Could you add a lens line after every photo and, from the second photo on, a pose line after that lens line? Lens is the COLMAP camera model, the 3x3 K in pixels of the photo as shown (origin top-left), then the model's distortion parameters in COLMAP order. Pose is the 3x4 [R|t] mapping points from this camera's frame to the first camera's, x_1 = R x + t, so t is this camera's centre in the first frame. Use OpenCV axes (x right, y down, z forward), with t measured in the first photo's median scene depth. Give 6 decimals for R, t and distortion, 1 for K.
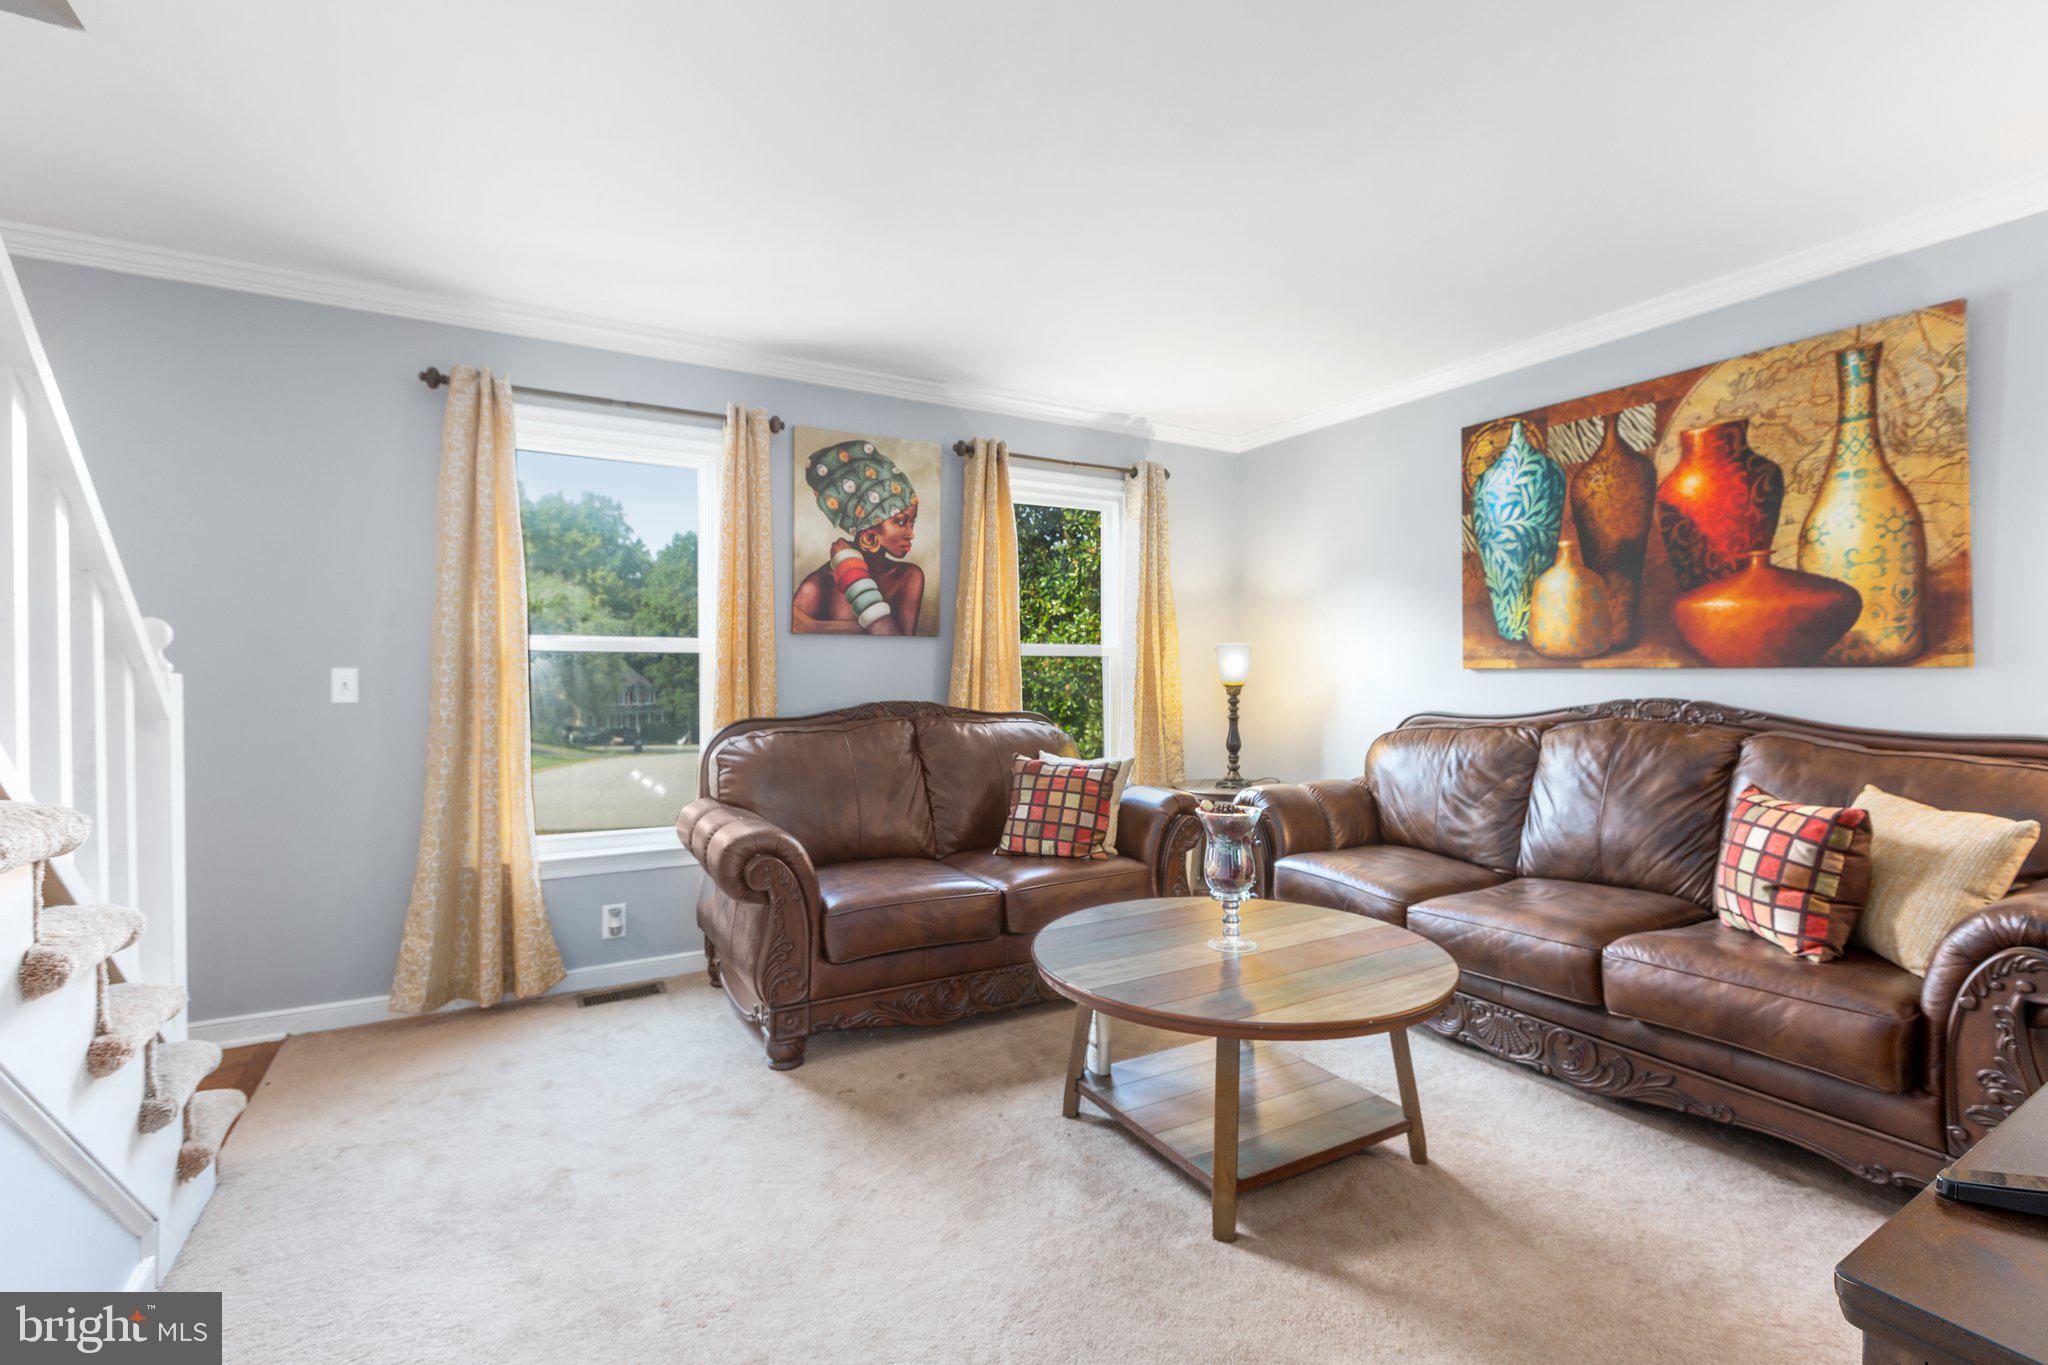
lens RADIAL K [[908.9, 0, 1019.1], [0, 908.9, 674.1], [0, 0, 1]] dist [0.000082, -0.000053]
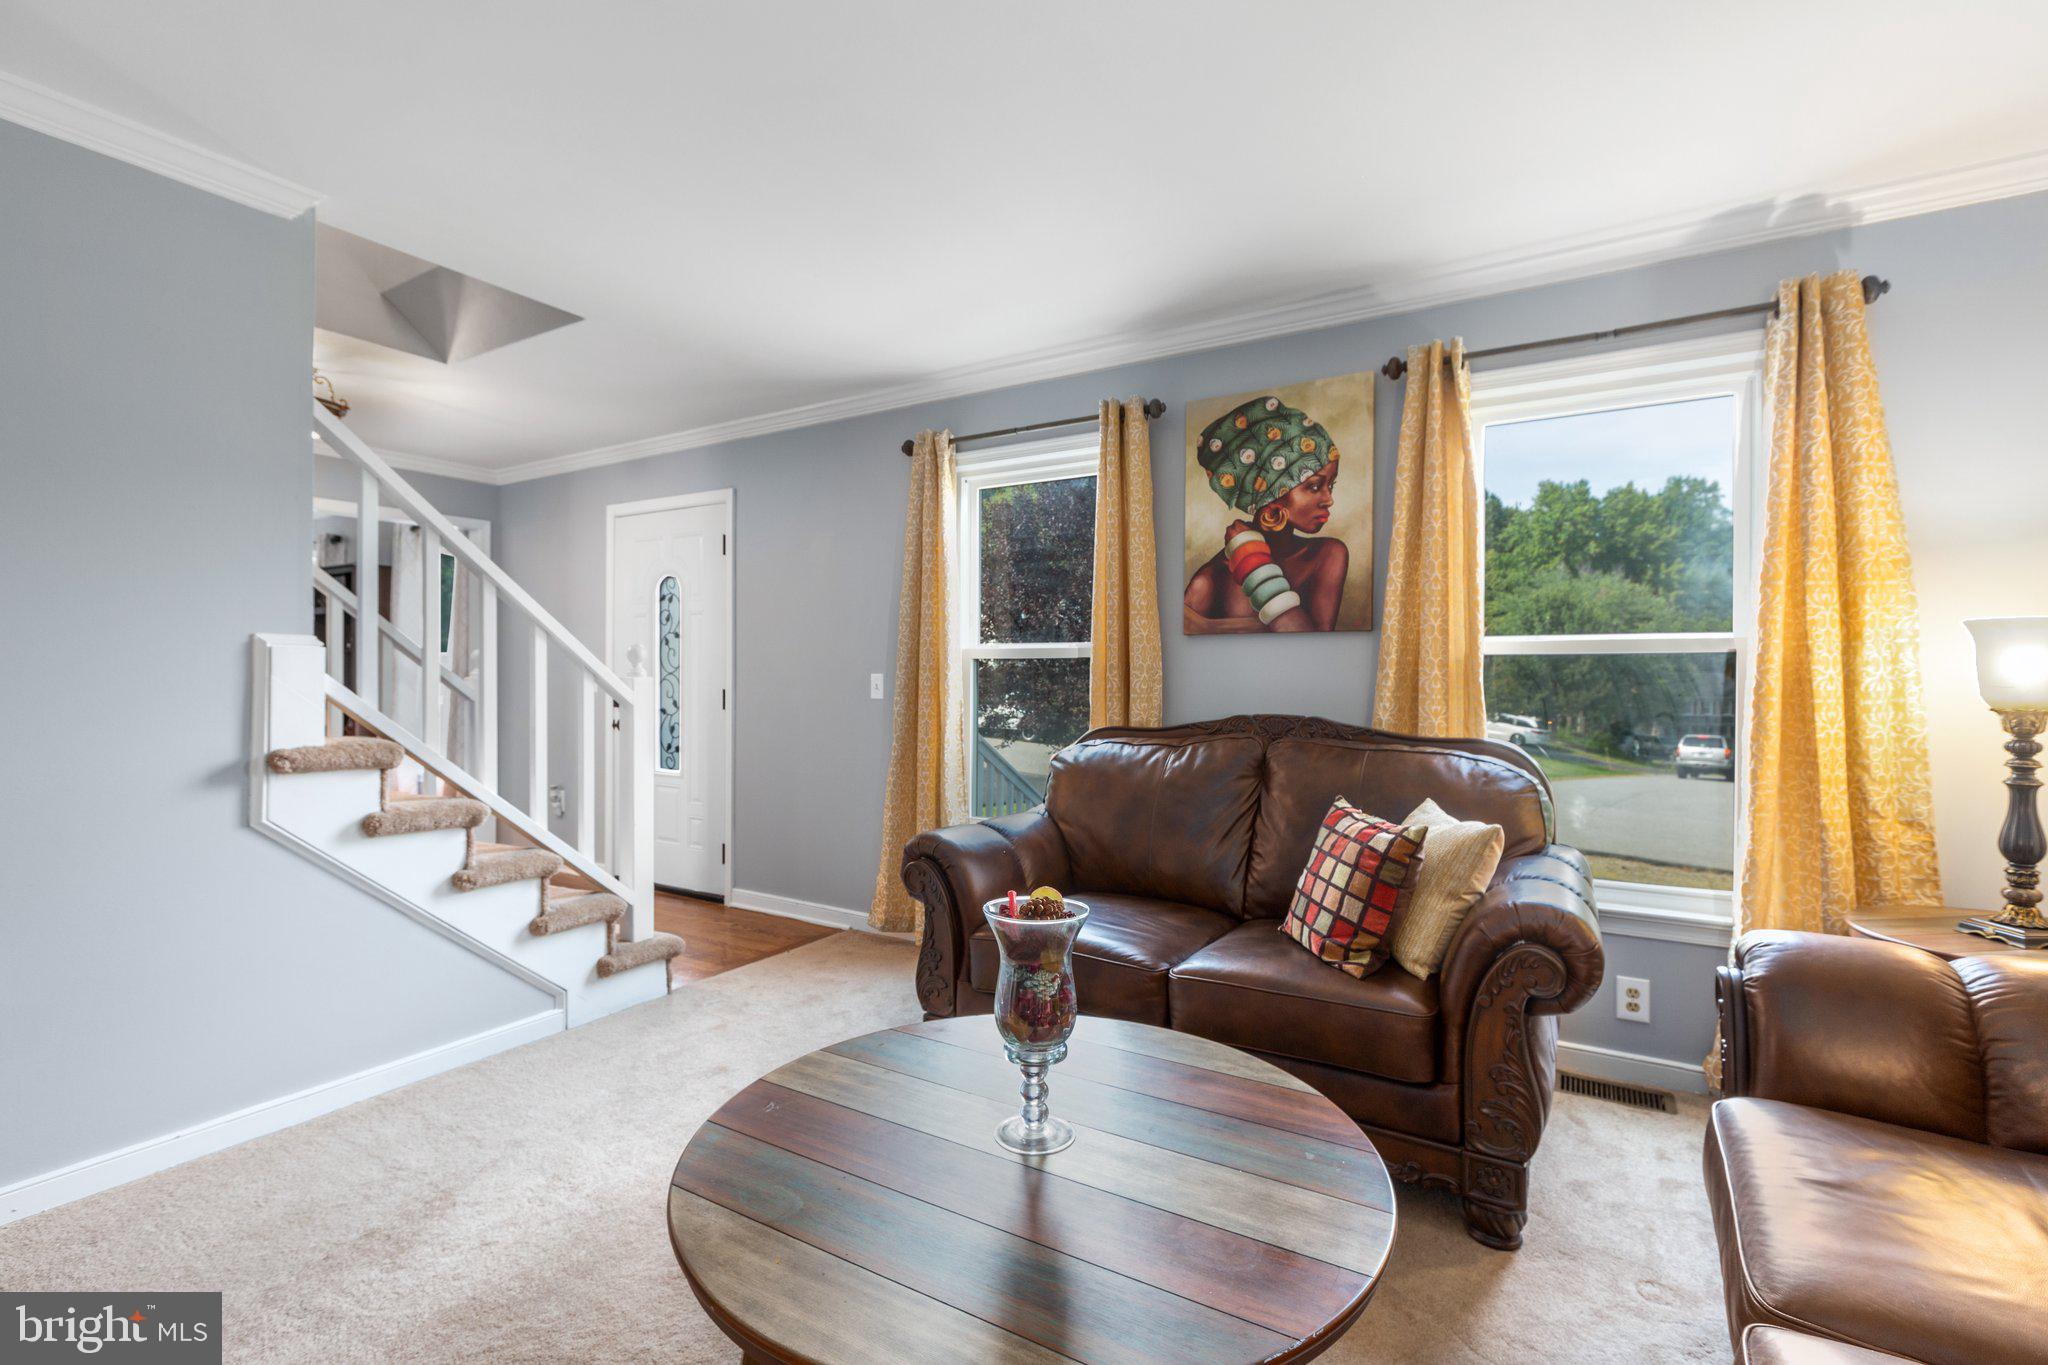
lens RADIAL K [[906.3, 0, 1024.0], [0, 906.3, 682.5], [0, 0, 1]] dist [0.001958, 0.000352]
pose [[0.486380, 0.008986, -0.873701, 0.440171], [-0.005299, 0.999959, 0.007334, -0.003111], [0.873731, 0.001063, 0.486408, 0.408703]]
